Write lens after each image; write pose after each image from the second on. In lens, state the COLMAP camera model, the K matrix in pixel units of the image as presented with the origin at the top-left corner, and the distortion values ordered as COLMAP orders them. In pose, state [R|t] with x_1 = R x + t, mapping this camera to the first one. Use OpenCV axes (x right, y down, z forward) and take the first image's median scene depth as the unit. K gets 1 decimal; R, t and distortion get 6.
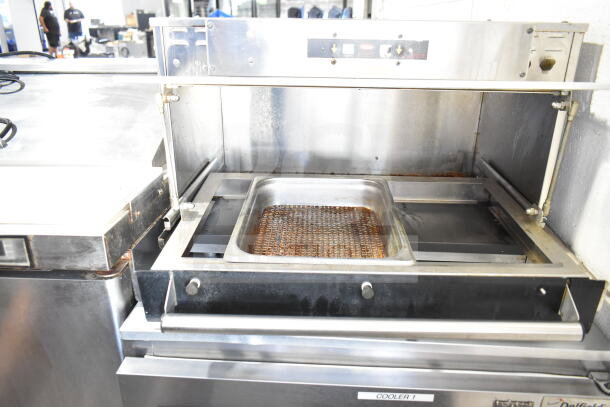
lens RADIAL K [[463.0, 0, 304.0], [0, 463.0, 190.2], [0, 0, 1]] dist [-0.008469, -0.000813]
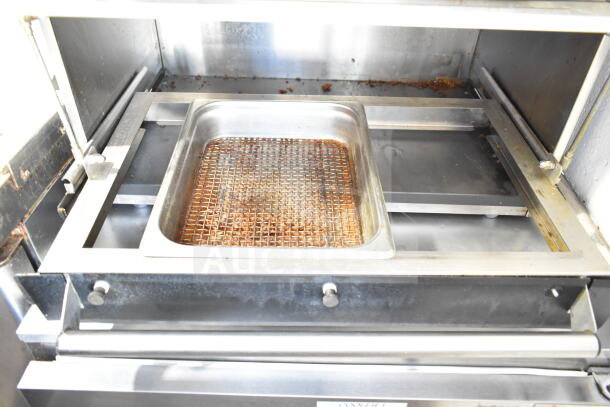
lens RADIAL K [[463.0, 0, 304.0], [0, 463.0, 190.2], [0, 0, 1]] dist [-0.008469, -0.000813]
pose [[0.998823, -0.012255, 0.046934, 0.048513], [-0.002320, 0.954379, 0.298588, -0.143783], [-0.048452, -0.298345, 0.953227, 0.265661]]
